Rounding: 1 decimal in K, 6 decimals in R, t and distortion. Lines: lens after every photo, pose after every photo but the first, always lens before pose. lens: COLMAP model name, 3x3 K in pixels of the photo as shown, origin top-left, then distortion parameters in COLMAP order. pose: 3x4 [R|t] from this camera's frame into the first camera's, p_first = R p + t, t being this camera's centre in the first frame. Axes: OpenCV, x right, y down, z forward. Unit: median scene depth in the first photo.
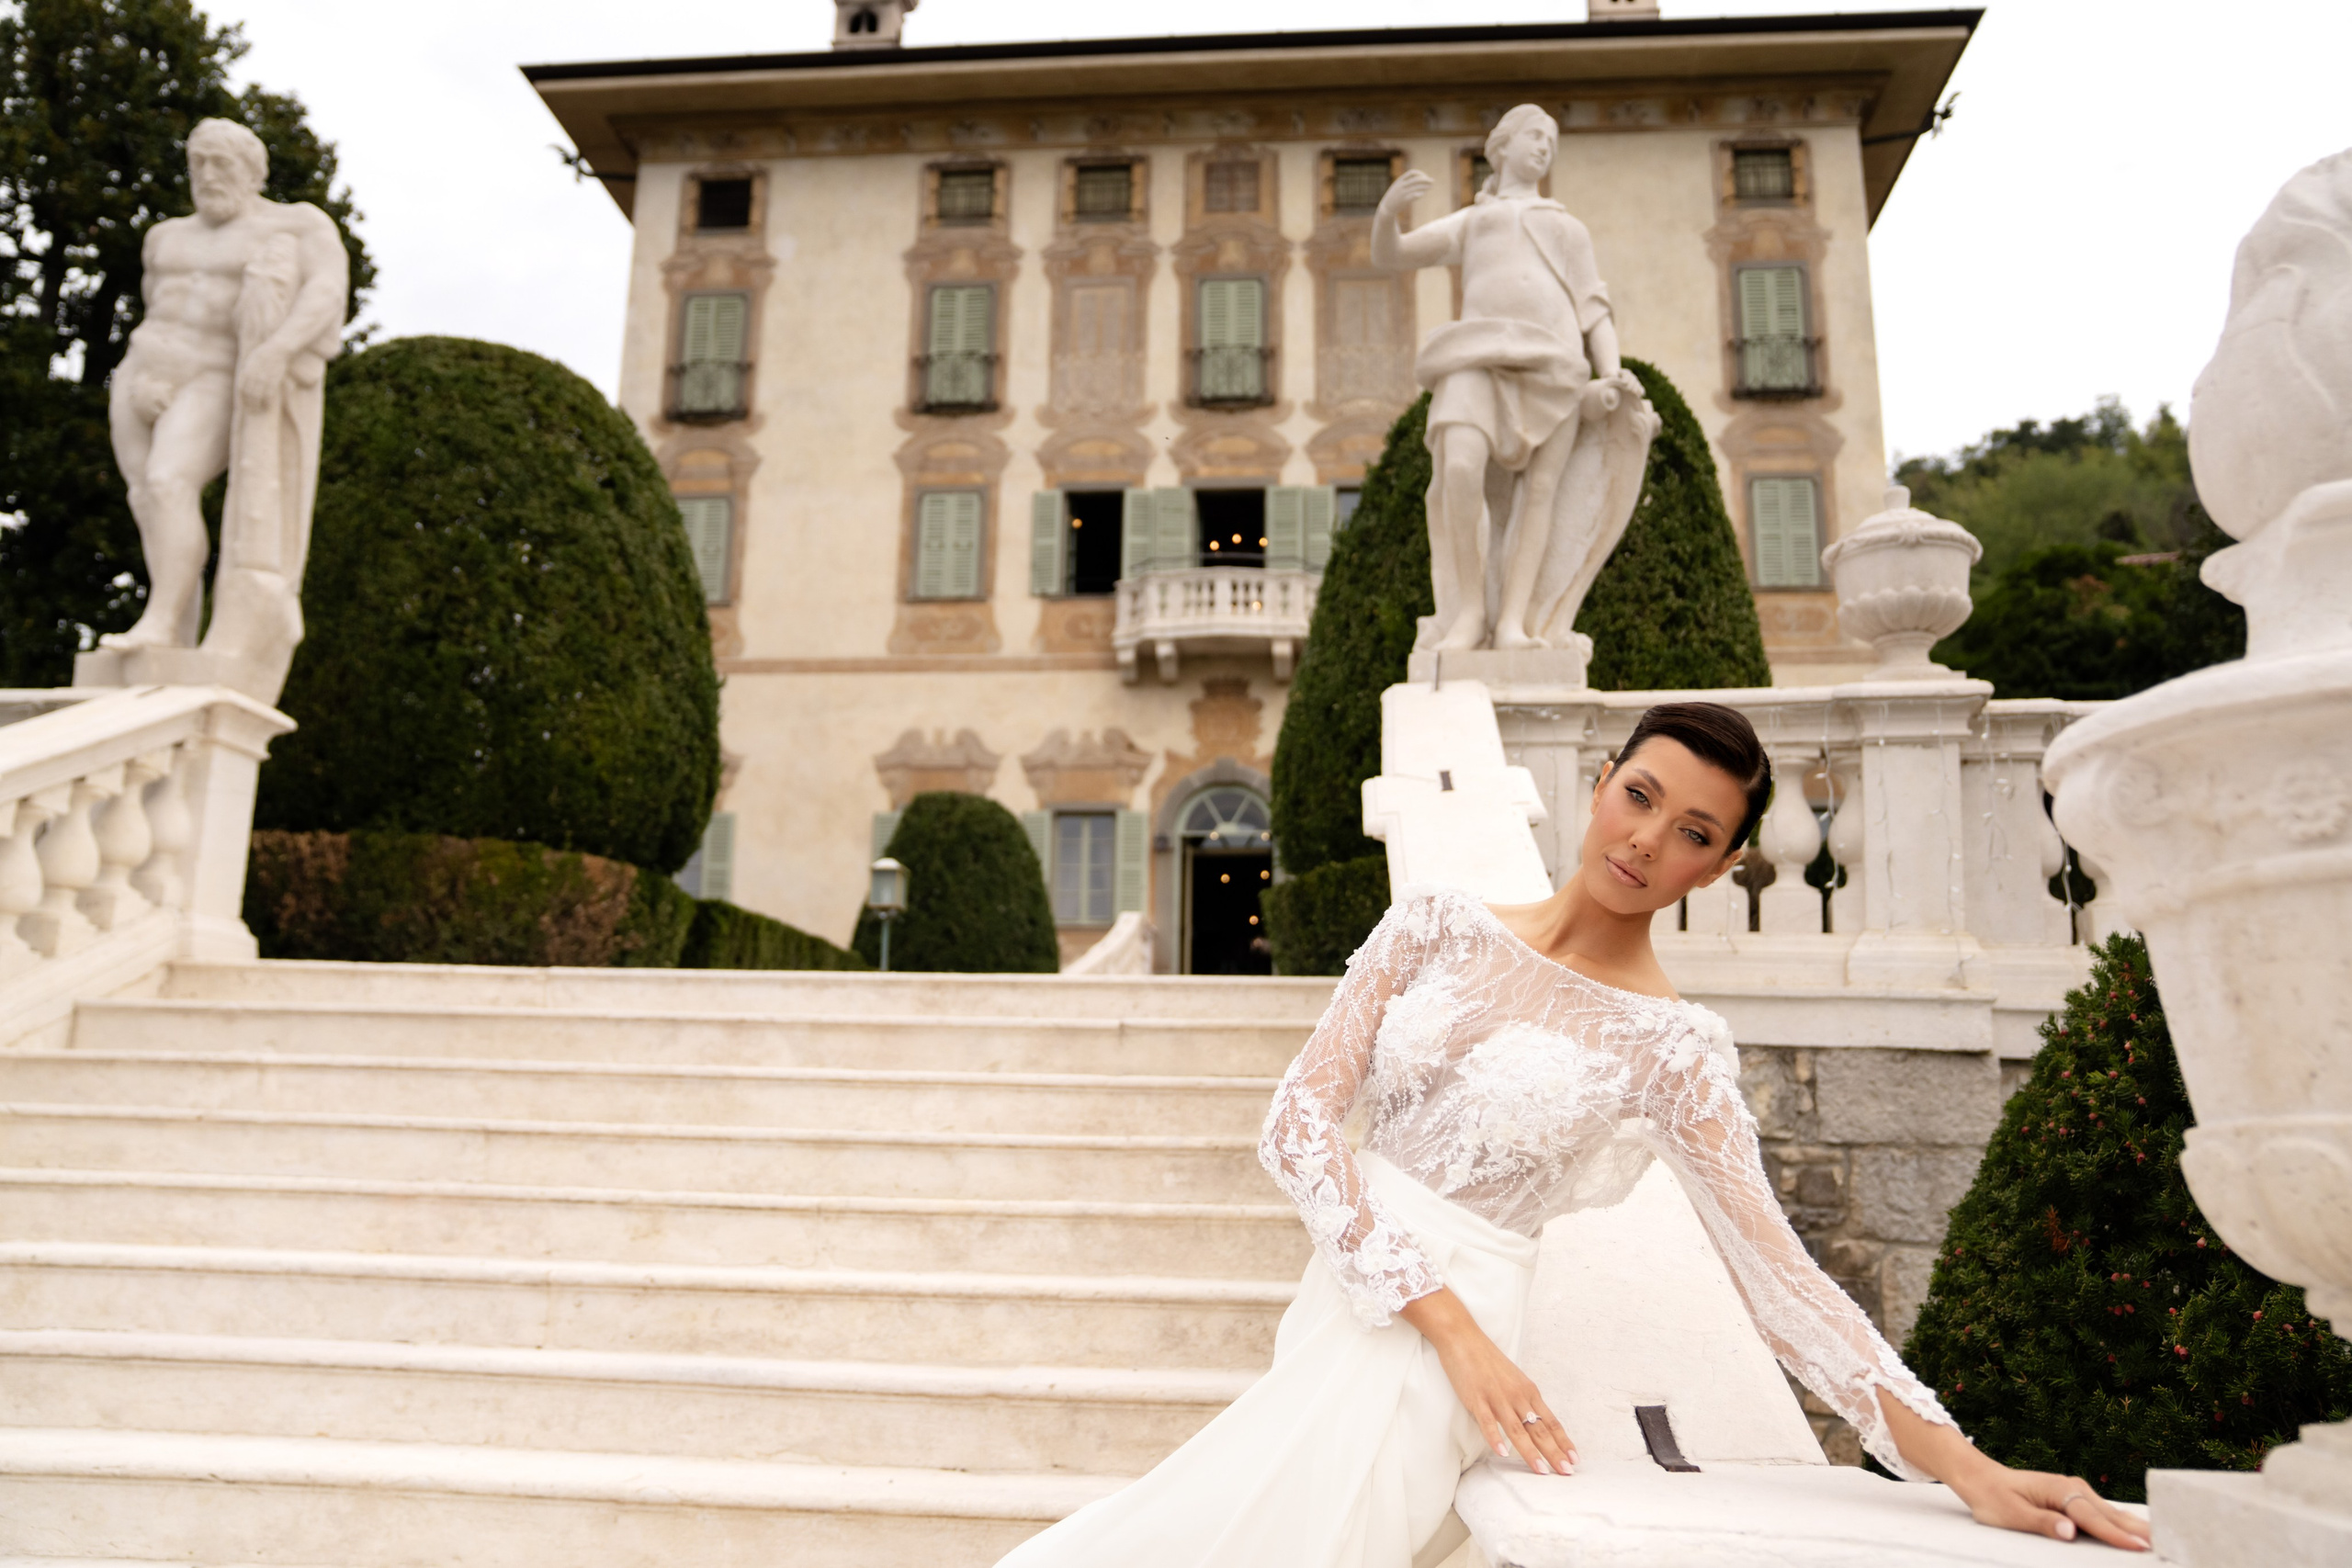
lens RADIAL K [[1941.6, 0, 1173.5], [0, 1941.6, 771.5], [0, 0, 1]] dist [-0.099343, 0.156157]
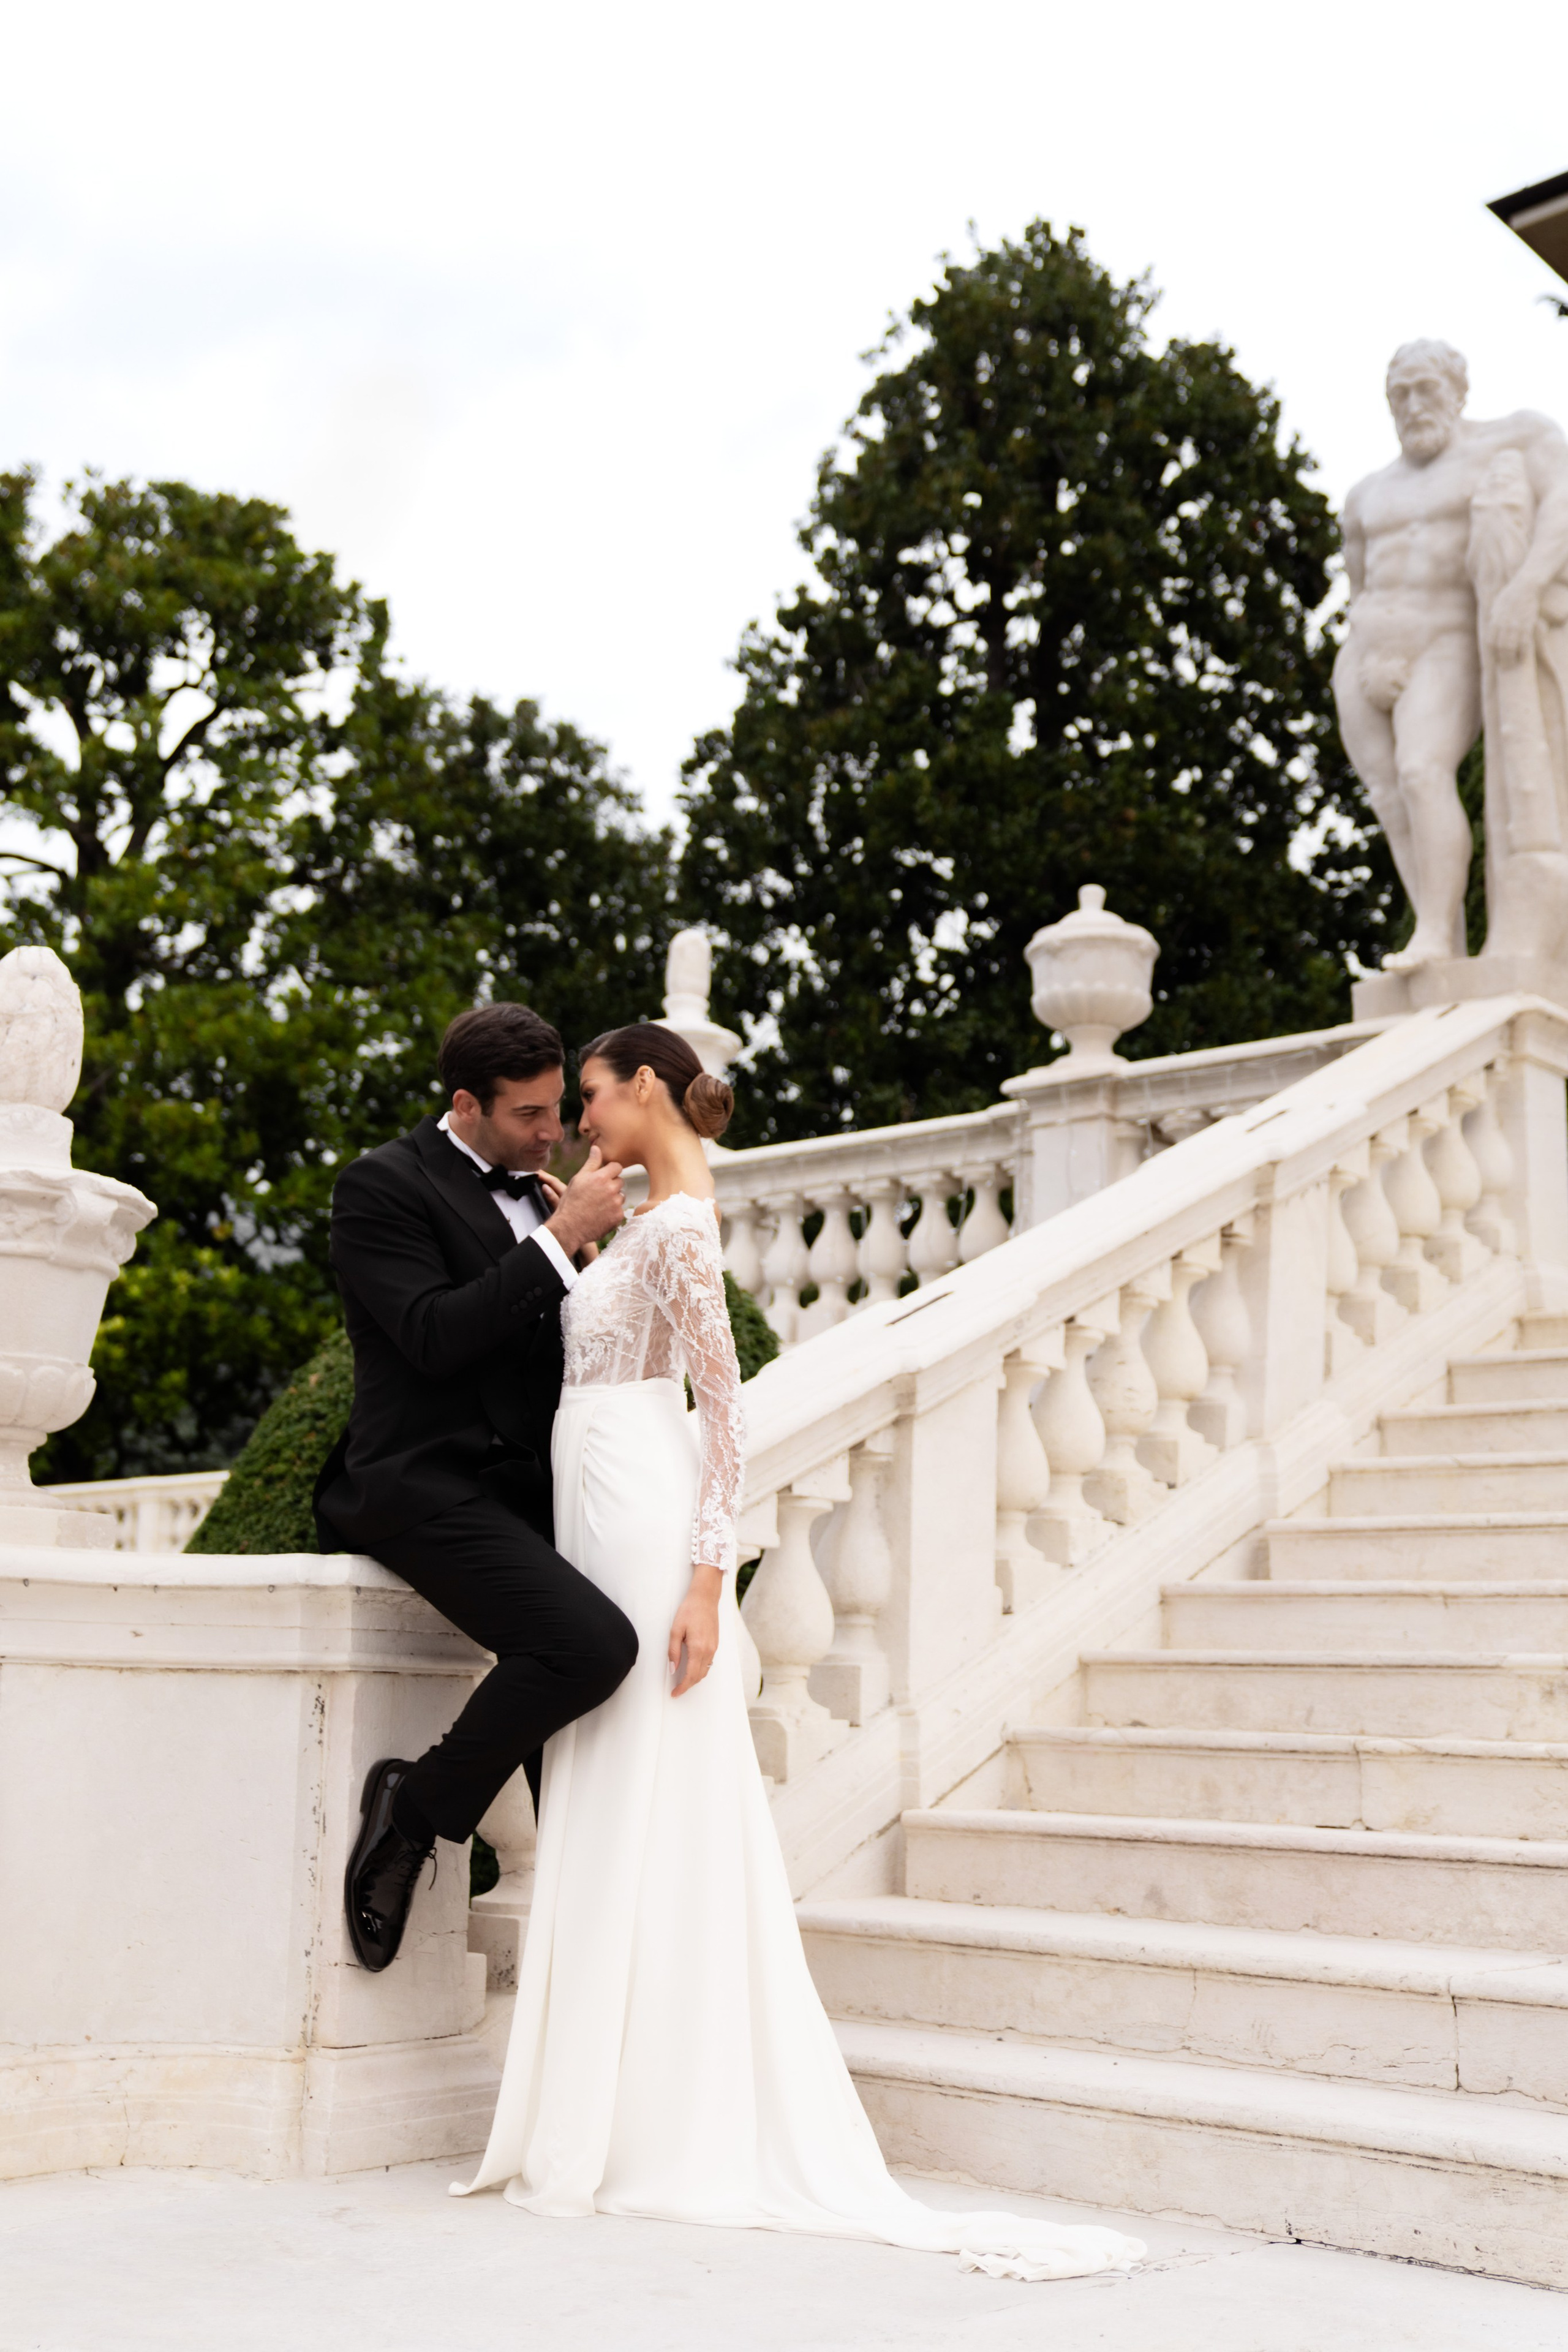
lens RADIAL K [[2685.1, 0, 751.8], [0, 2685.1, 1169.3], [0, 0, 1]] dist [-0.008342, 0.233307]
pose [[0.811560, -0.123669, -0.571031, -0.077681], [0.123334, 0.991580, -0.039464, 0.028356], [0.571104, -0.038401, 0.819979, -0.130981]]
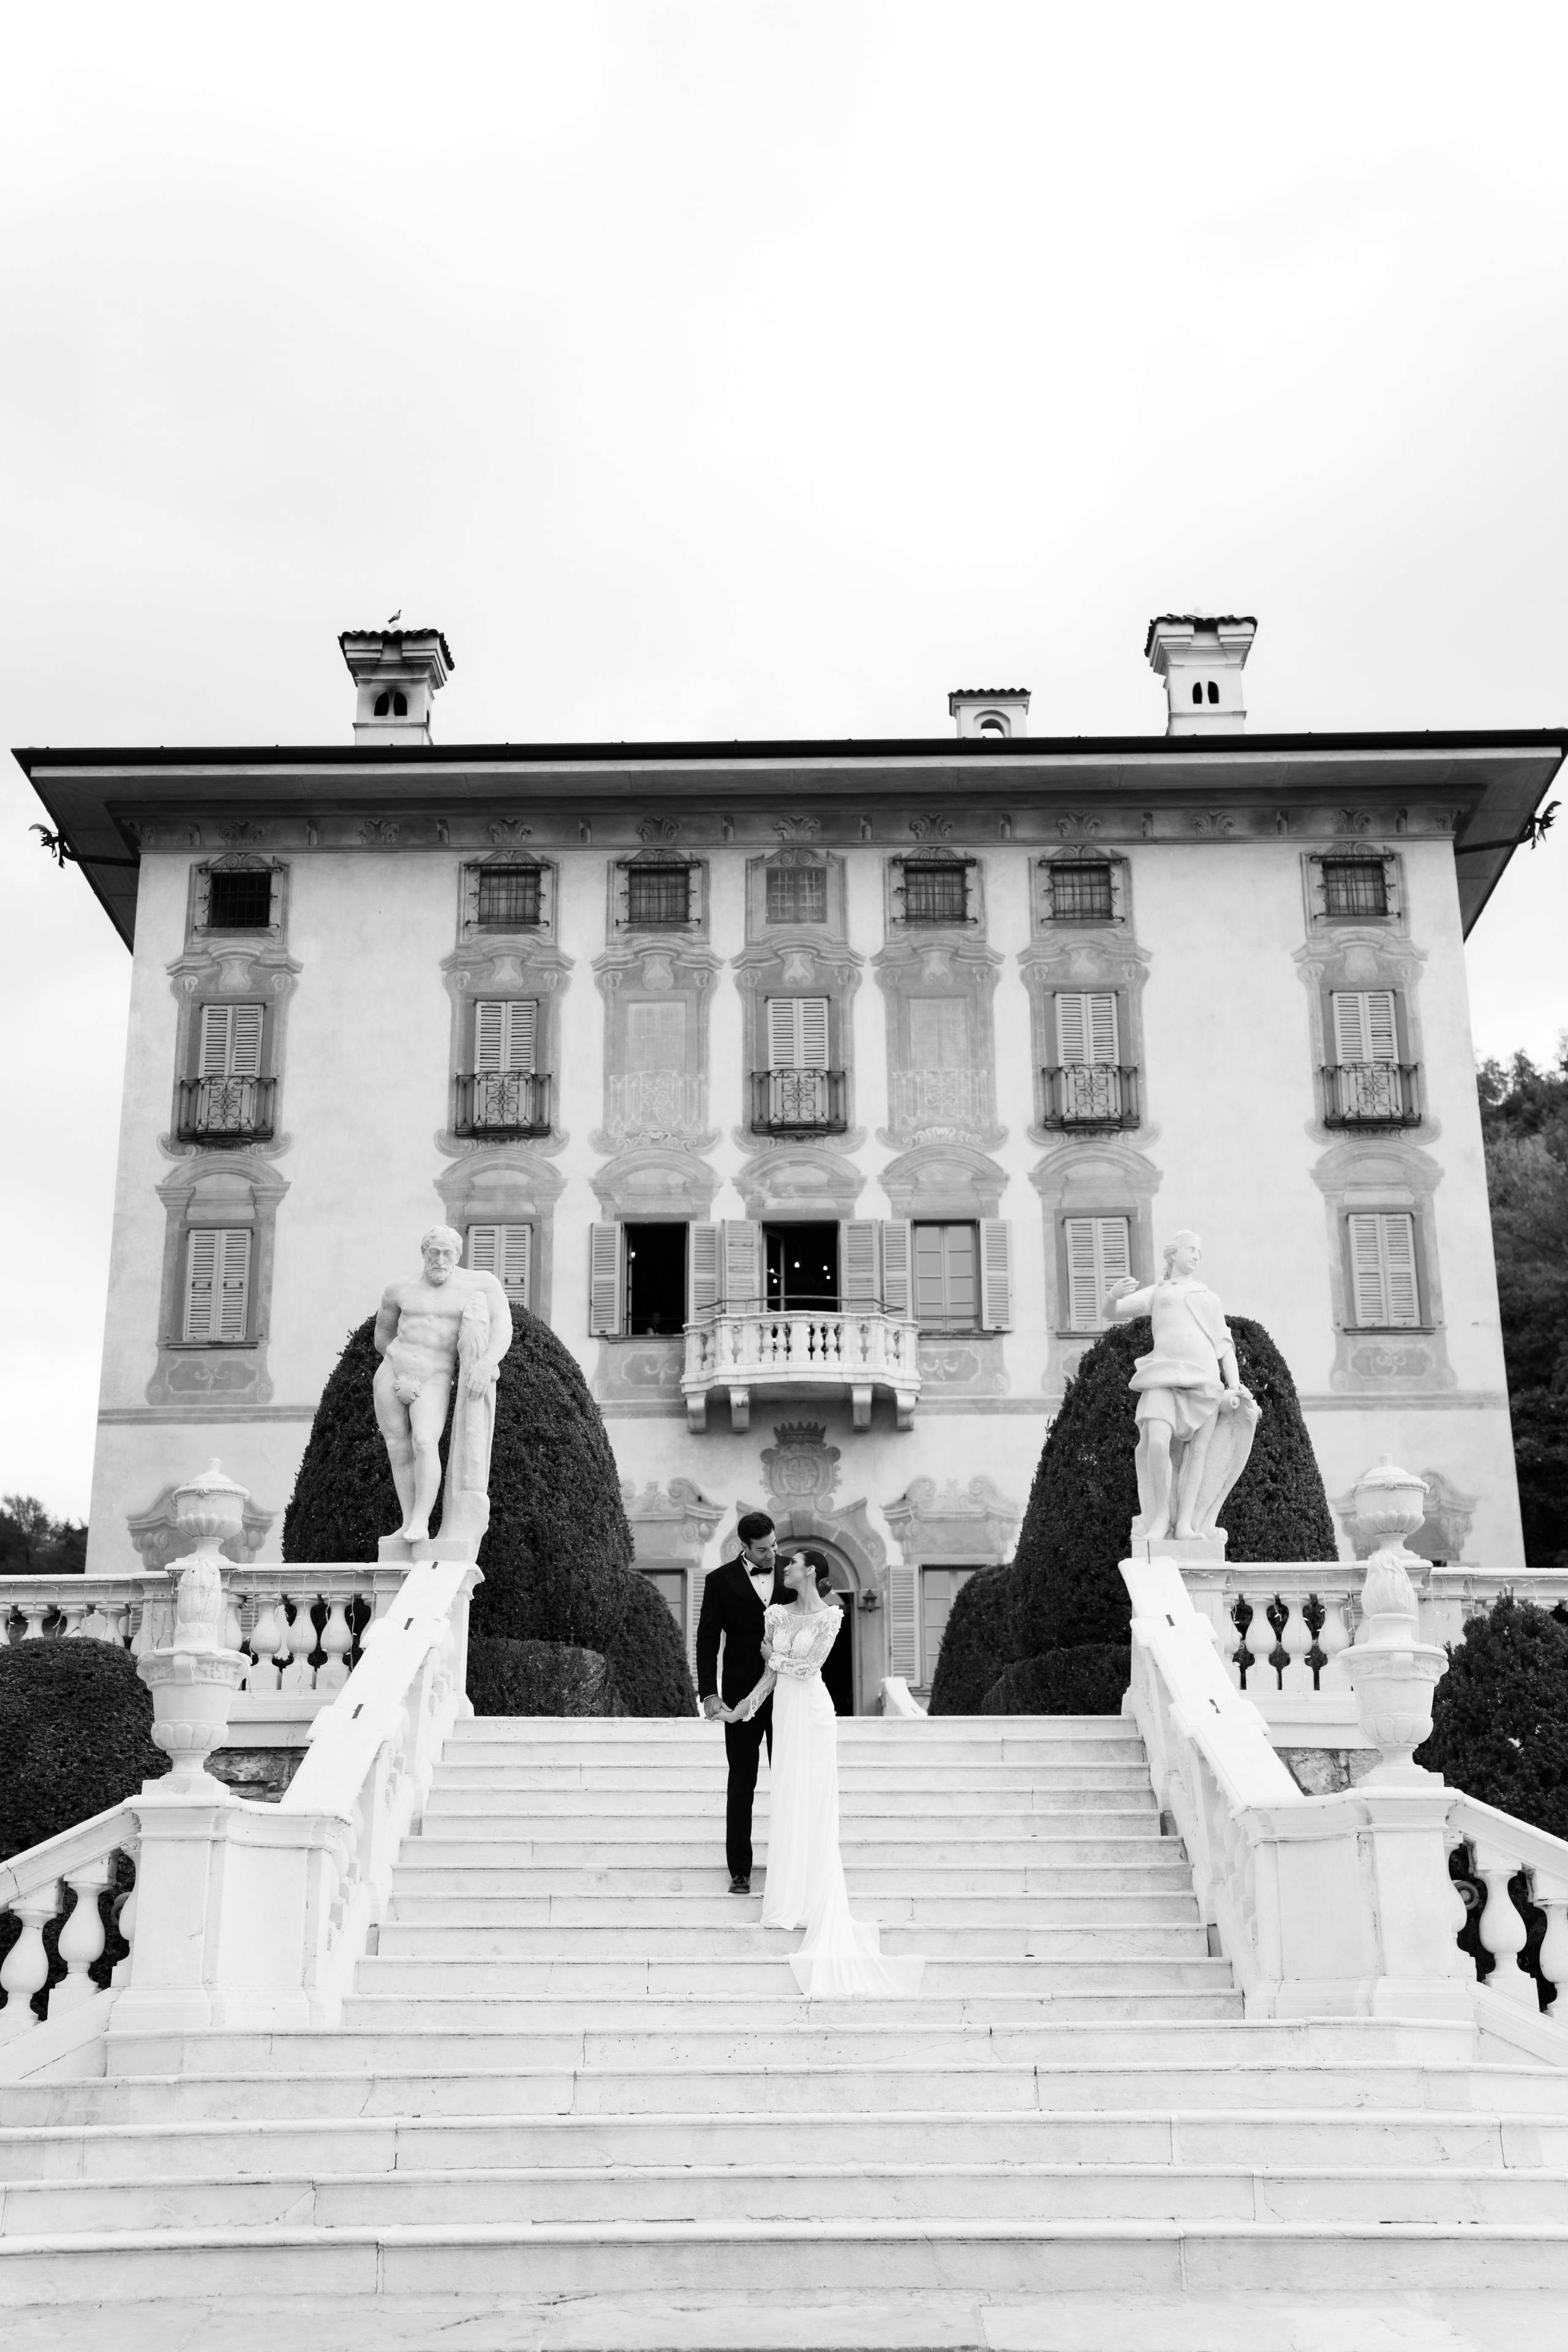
lens RADIAL K [[2753.0, 0, 783.1], [0, 2753.0, 1186.3], [0, 0, 1]] dist [0.043502, 0.304834]
pose [[0.996905, 0.001572, 0.078595, -0.303918], [0.006492, 0.994738, -0.102245, -0.093703], [-0.078342, 0.102439, 0.991649, -1.185613]]
